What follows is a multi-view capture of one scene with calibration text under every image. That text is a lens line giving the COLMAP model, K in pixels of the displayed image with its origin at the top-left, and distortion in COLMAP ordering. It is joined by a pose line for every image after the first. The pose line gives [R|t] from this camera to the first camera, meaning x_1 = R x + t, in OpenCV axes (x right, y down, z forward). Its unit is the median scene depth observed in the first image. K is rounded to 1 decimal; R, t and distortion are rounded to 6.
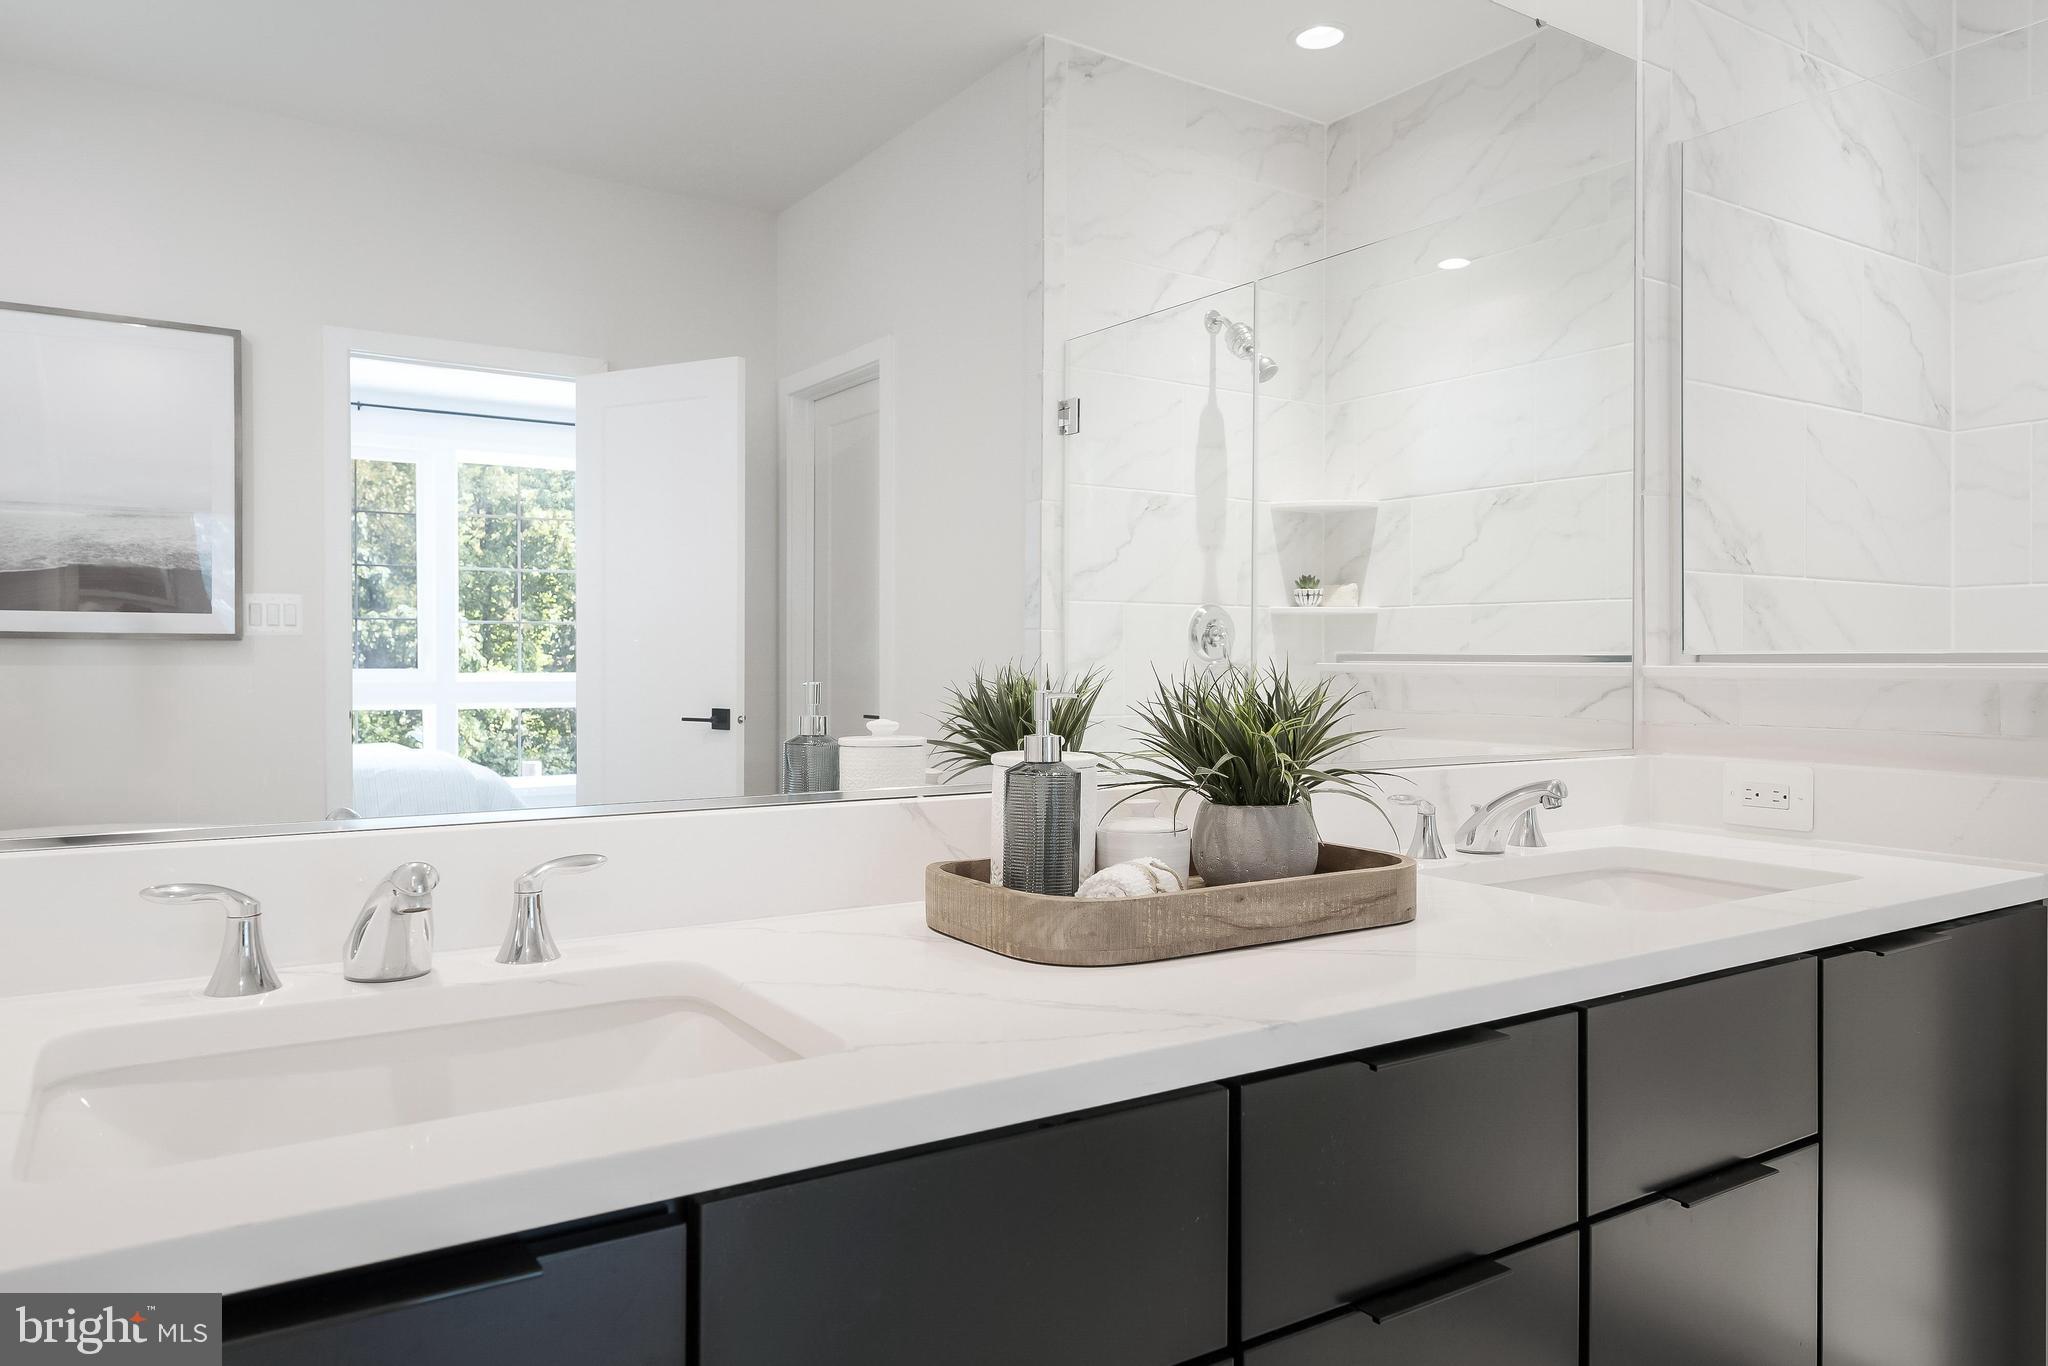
lens RADIAL K [[1376.2, 0, 1027.5], [0, 1376.2, 668.8], [0, 0, 1]] dist [-0.002103, -0.000270]
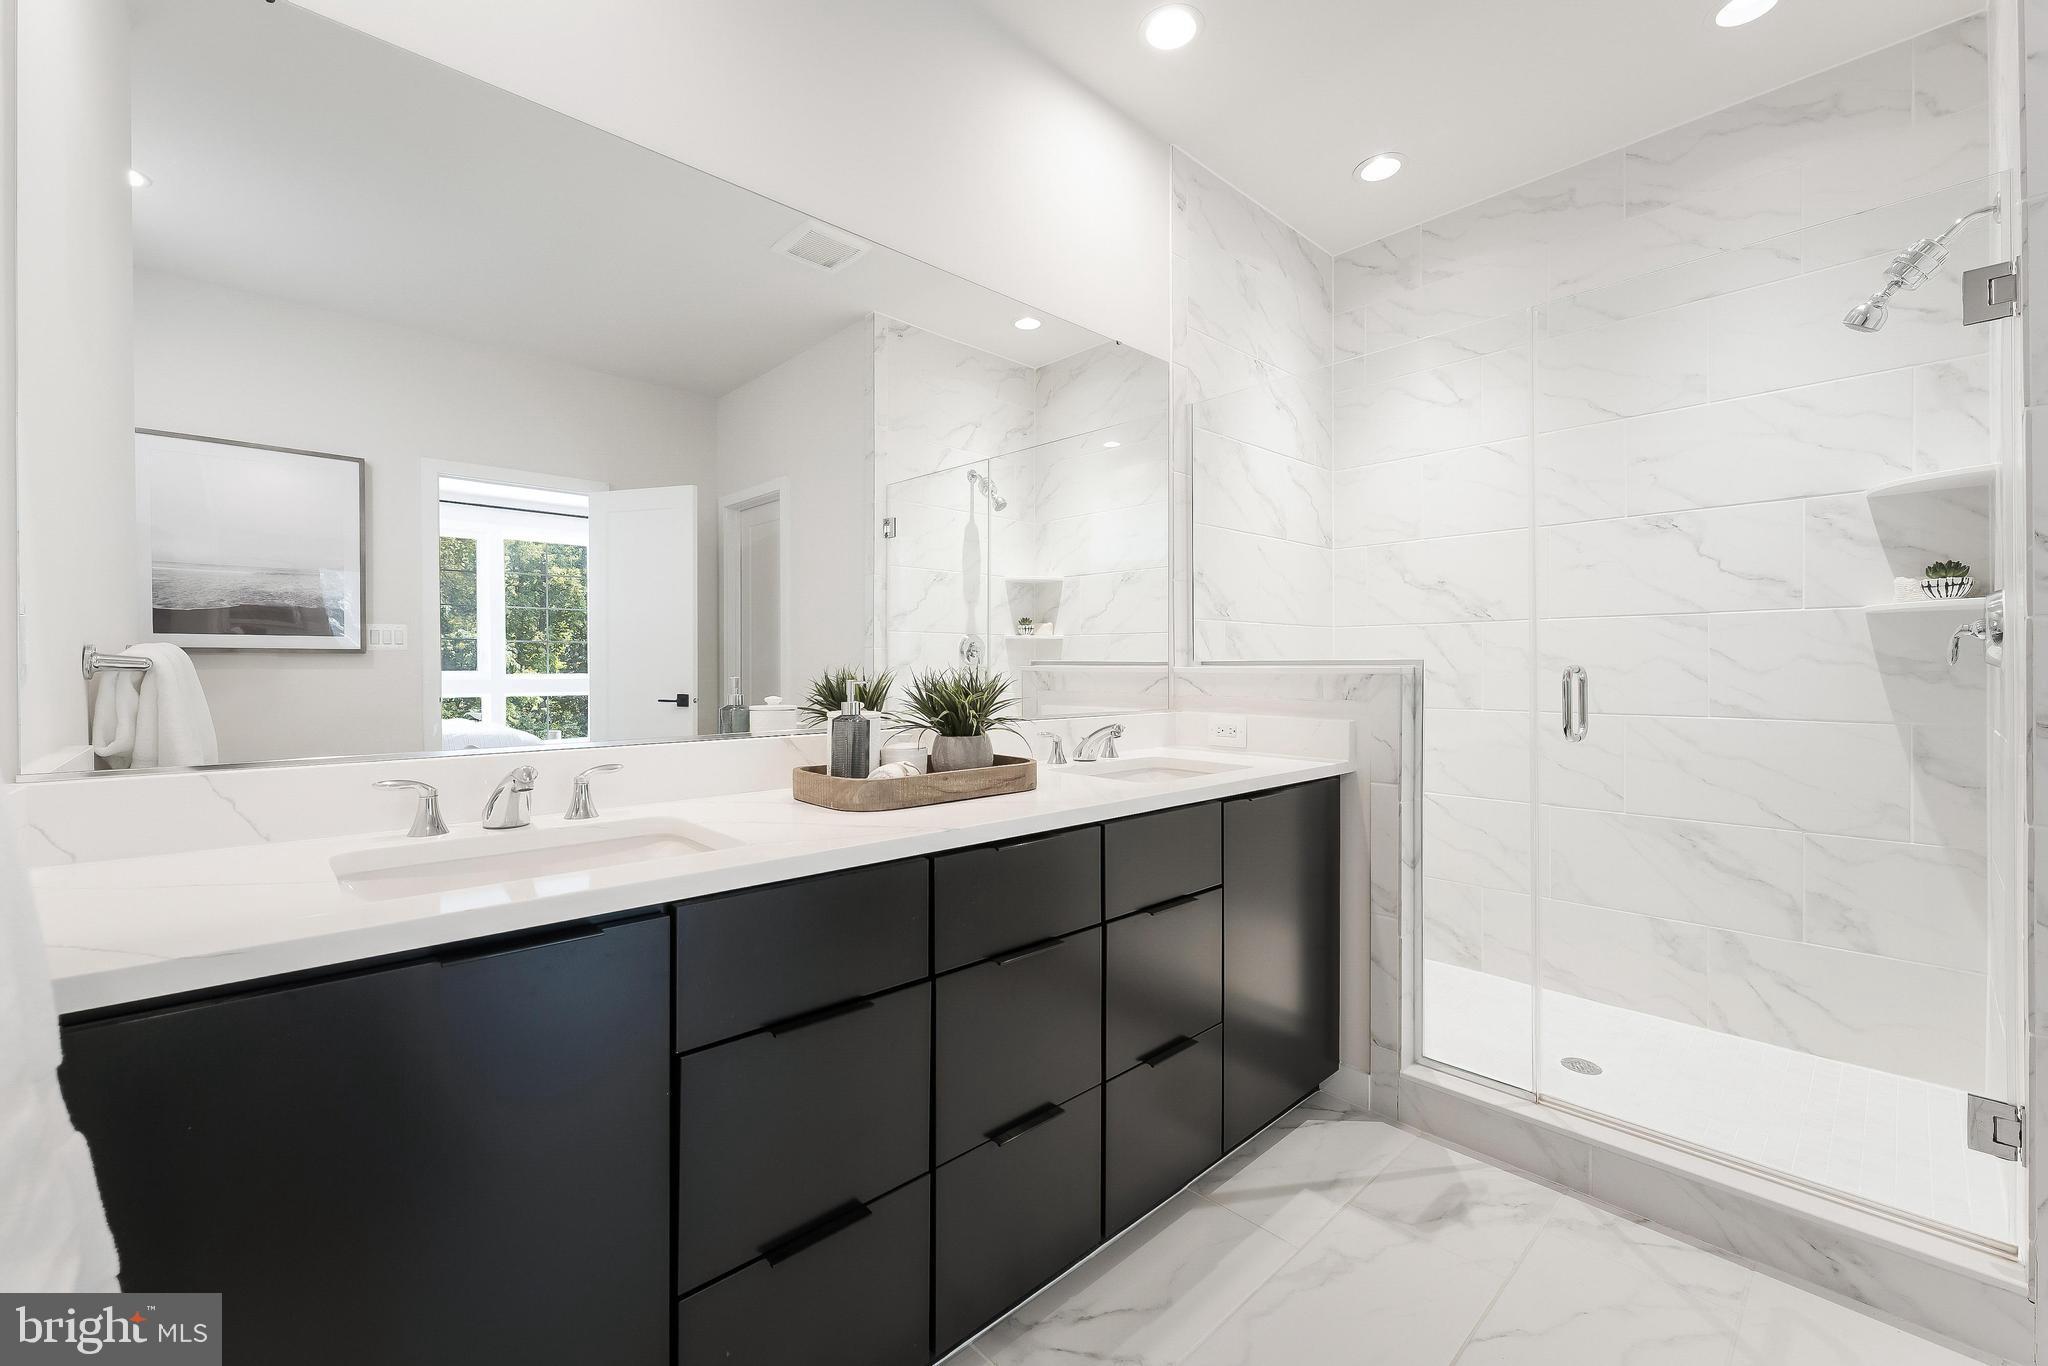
lens RADIAL K [[834.7, 0, 1026.2], [0, 834.7, 669.9], [0, 0, 1]] dist [-0.001097, 0.000137]
pose [[0.985296, -0.002950, 0.170830, 0.027689], [0.002927, 0.999996, 0.000385, 0.000775], [-0.170830, 0.000120, 0.985301, -0.130433]]
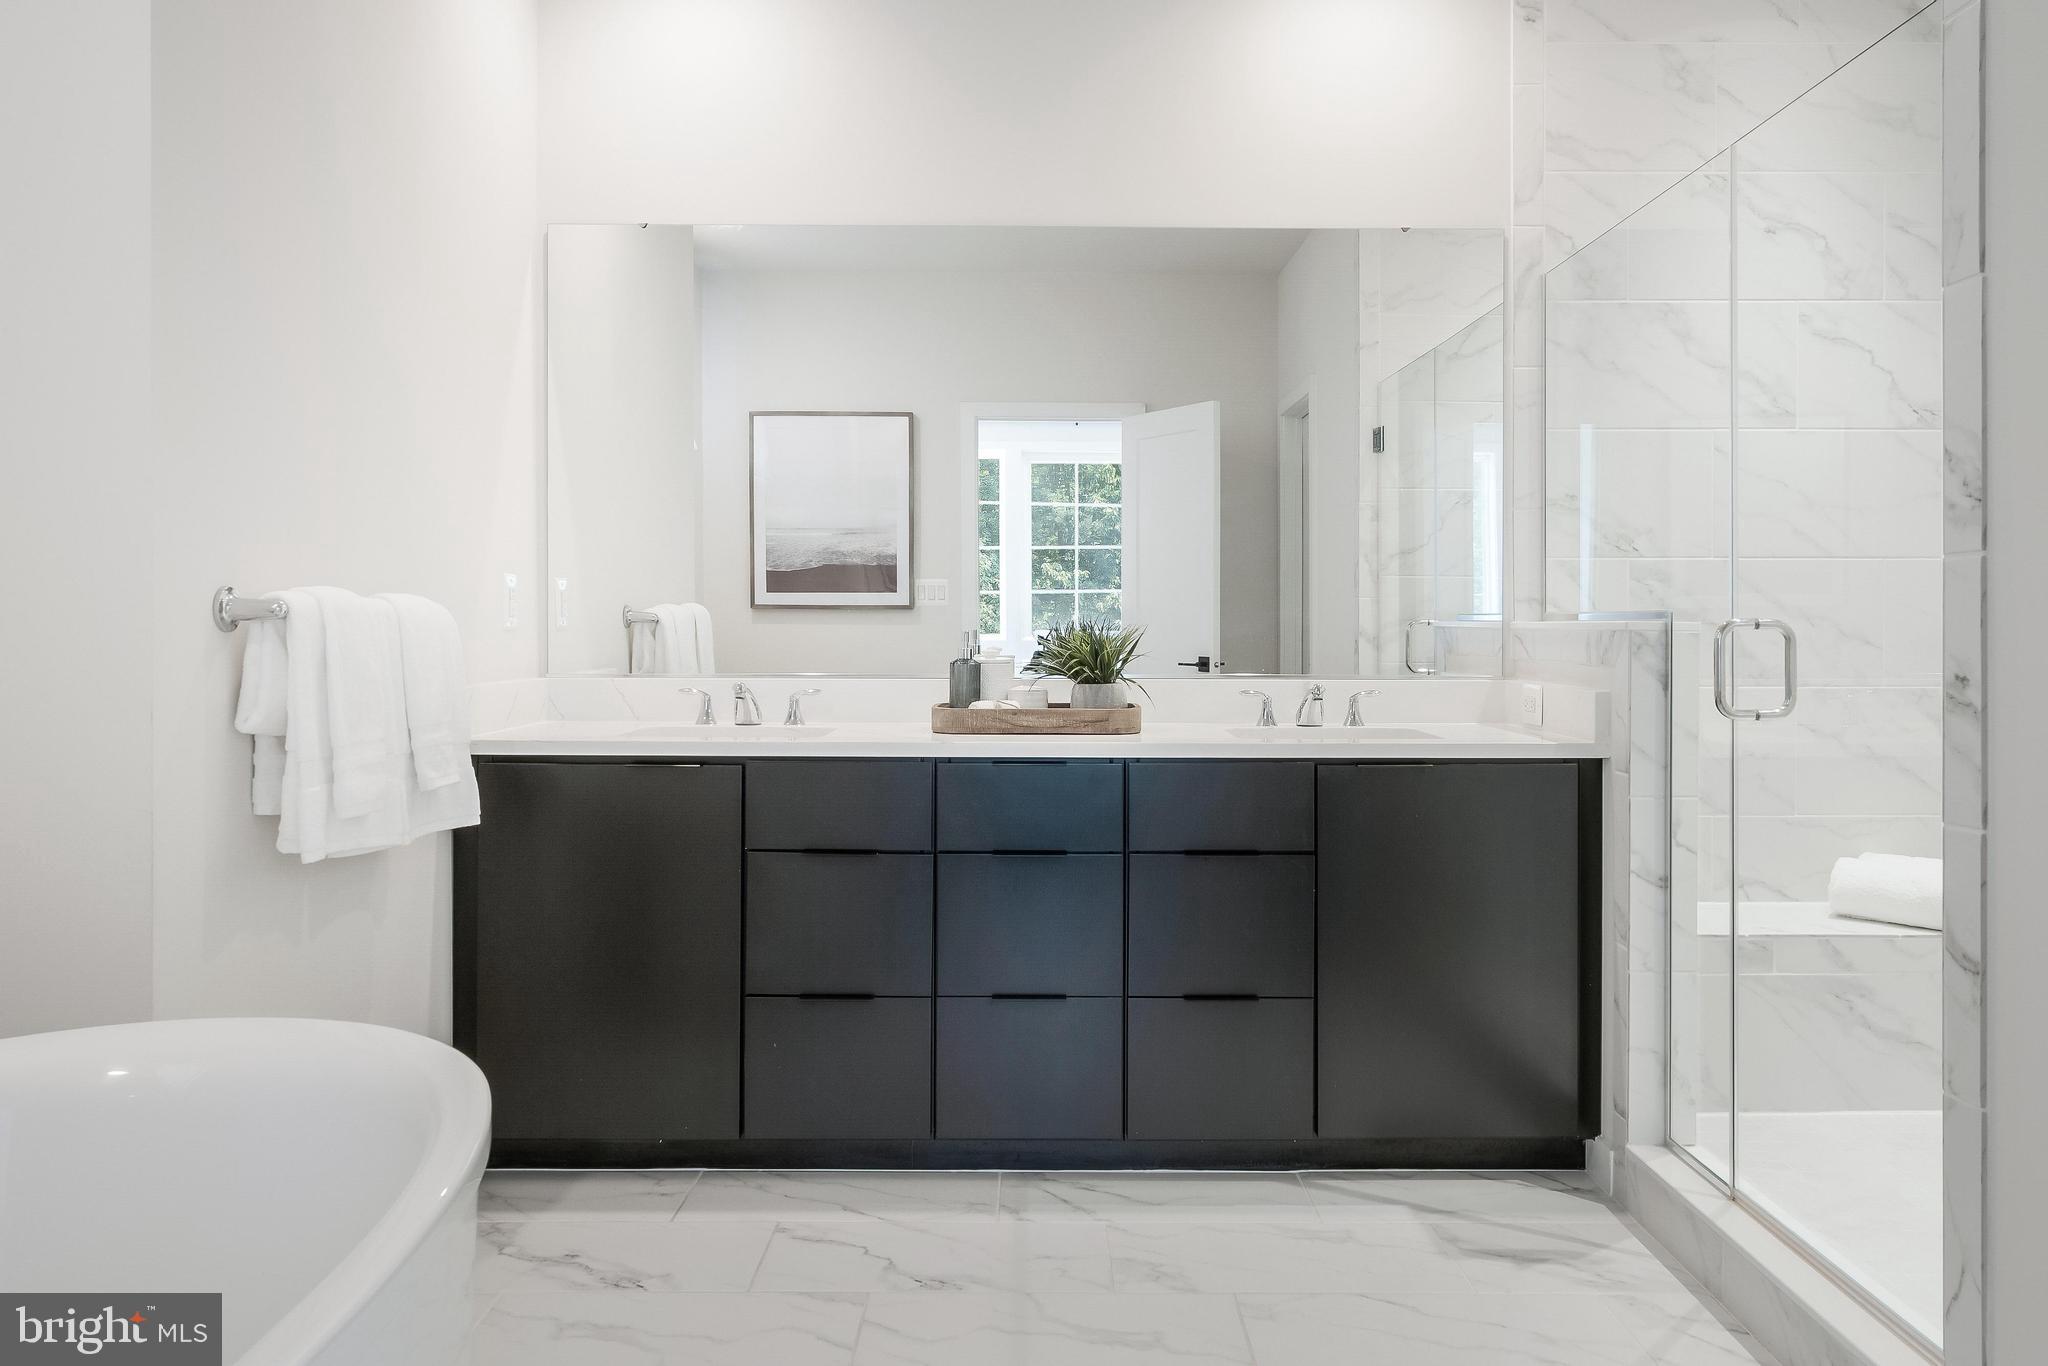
lens RADIAL K [[1522.6, 0, 1041.8], [0, 1522.6, 633.4], [0, 0, 1]] dist [0.002866, 0.006254]
pose [[0.837149, 0.002974, -0.546967, 0.809676], [-0.003200, 0.999995, 0.000540, 0.009658], [0.546966, 0.001298, 0.837154, -0.608612]]
